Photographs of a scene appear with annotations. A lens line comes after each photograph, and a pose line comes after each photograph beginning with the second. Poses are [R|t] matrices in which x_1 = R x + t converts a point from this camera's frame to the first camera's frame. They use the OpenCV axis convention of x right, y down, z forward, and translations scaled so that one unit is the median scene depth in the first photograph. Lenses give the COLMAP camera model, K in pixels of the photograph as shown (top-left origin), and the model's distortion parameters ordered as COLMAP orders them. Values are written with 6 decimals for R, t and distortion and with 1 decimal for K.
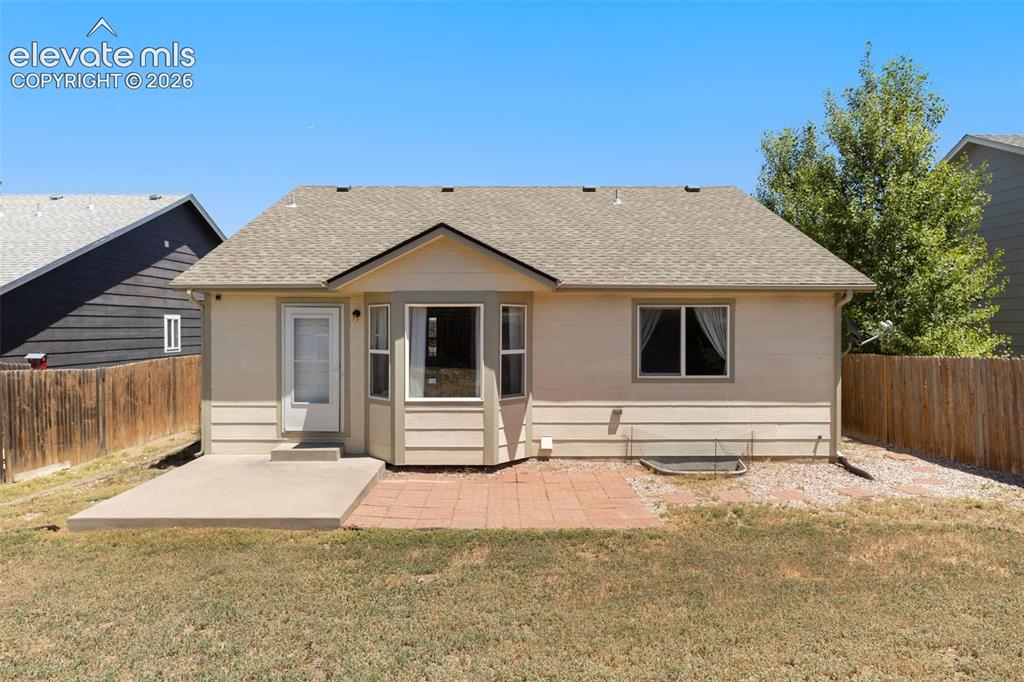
lens RADIAL K [[606.3, 0, 510.4], [0, 606.3, 327.1], [0, 0, 1]] dist [-0.001892, -0.000719]
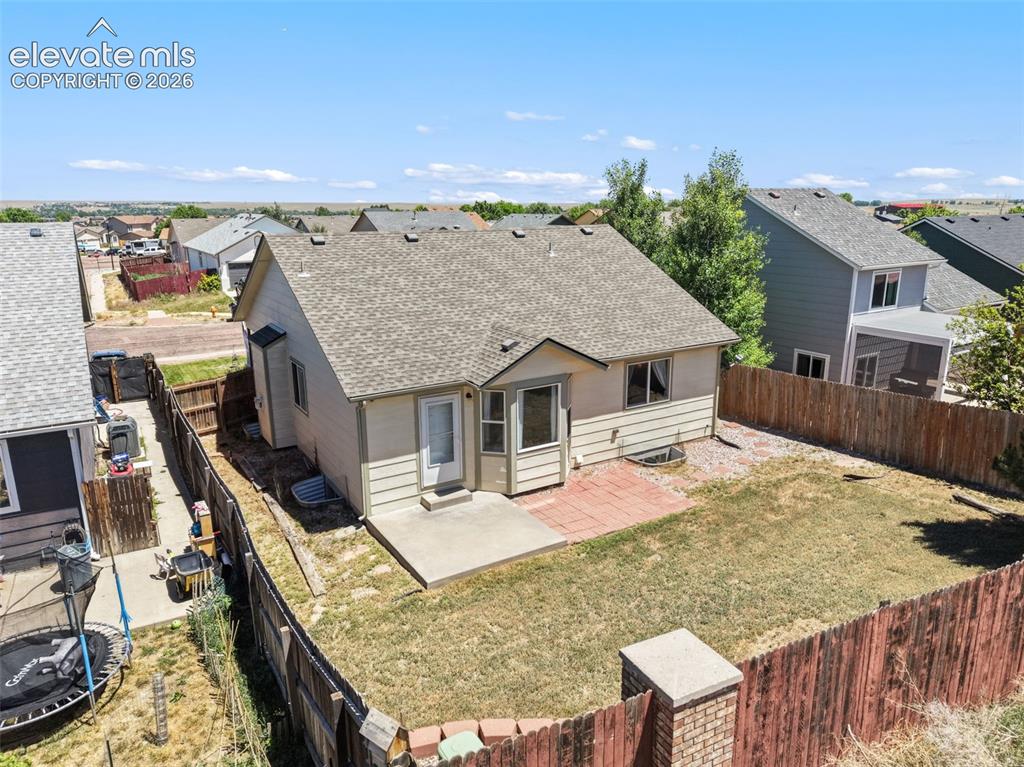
lens RADIAL K [[718.7, 0, 512.0], [0, 718.7, 383.5], [0, 0, 1]] dist [0.001511, -0.000026]
pose [[0.859685, -0.137045, 0.492099, -1.000305], [0.010880, 0.968034, 0.250583, -0.472413], [-0.510709, -0.210068, 0.833695, -0.417887]]
